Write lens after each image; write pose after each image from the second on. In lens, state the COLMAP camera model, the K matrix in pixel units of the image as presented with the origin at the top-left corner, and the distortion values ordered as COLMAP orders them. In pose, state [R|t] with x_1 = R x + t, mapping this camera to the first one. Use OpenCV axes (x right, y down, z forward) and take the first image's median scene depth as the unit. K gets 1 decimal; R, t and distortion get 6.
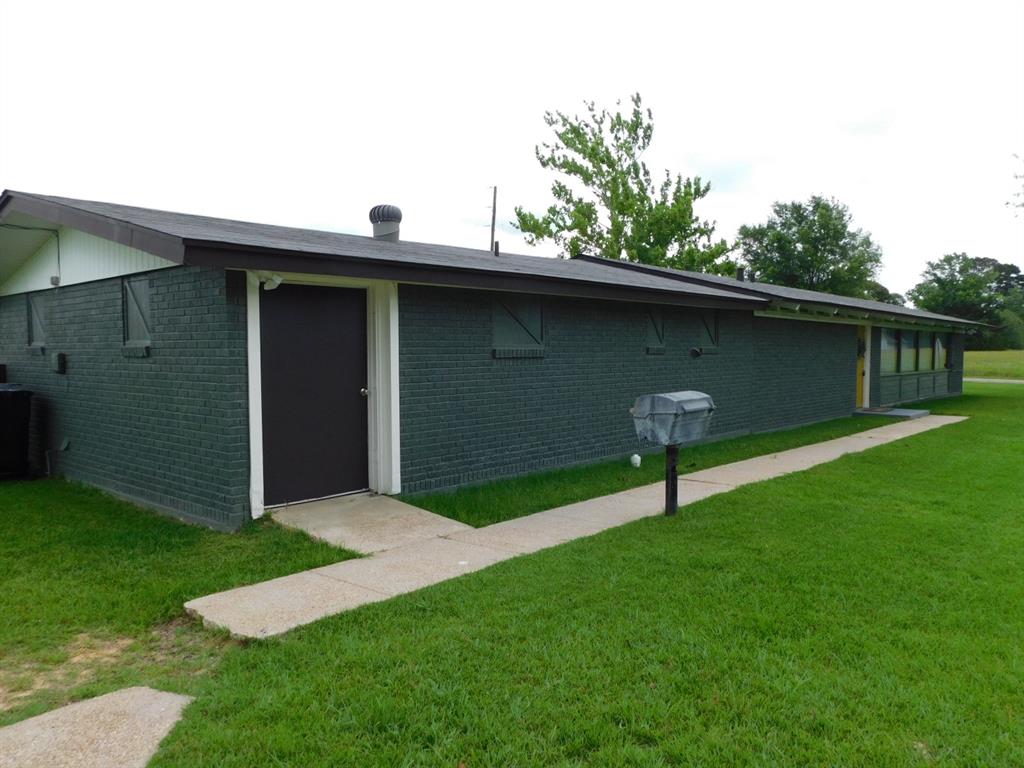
lens RADIAL K [[747.2, 0, 512.0], [0, 747.2, 384.0], [0, 0, 1]] dist [-0.002672, -0.001829]
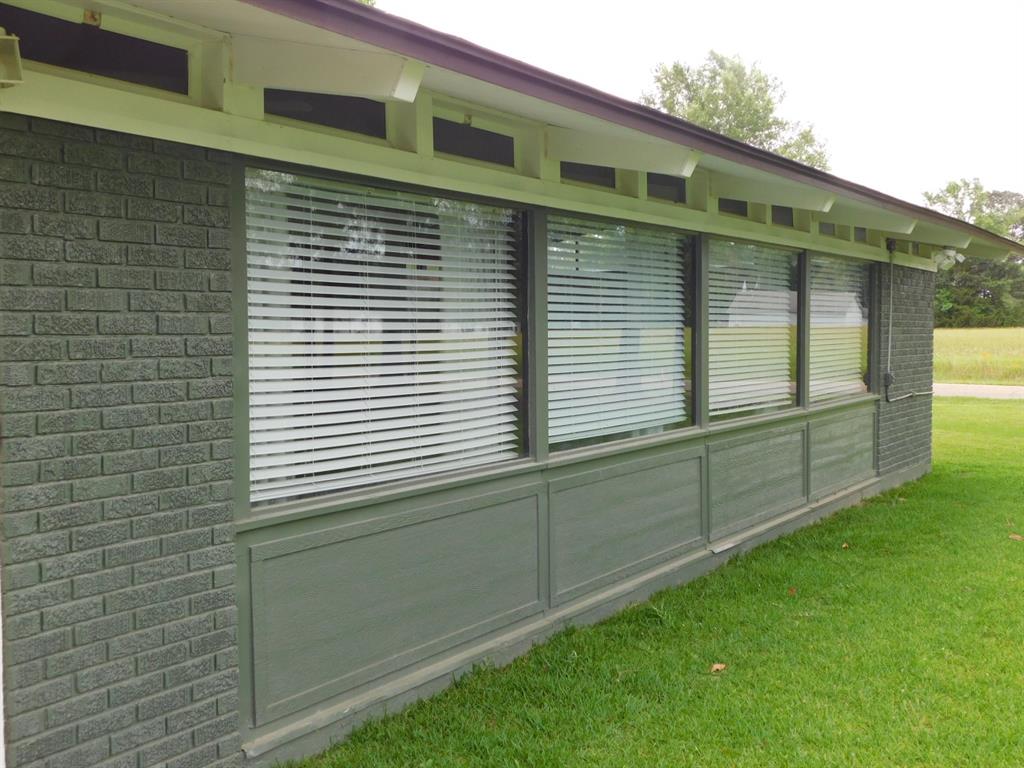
lens RADIAL K [[1069.8, 0, 512.0], [0, 1069.8, 384.0], [0, 0, 1]] dist [0.004155, 0.001415]
pose [[0.991320, -0.014614, 0.130655, 0.146562], [0.014024, 0.999887, 0.005432, -0.010147], [-0.130719, -0.003553, 0.991413, 0.228520]]
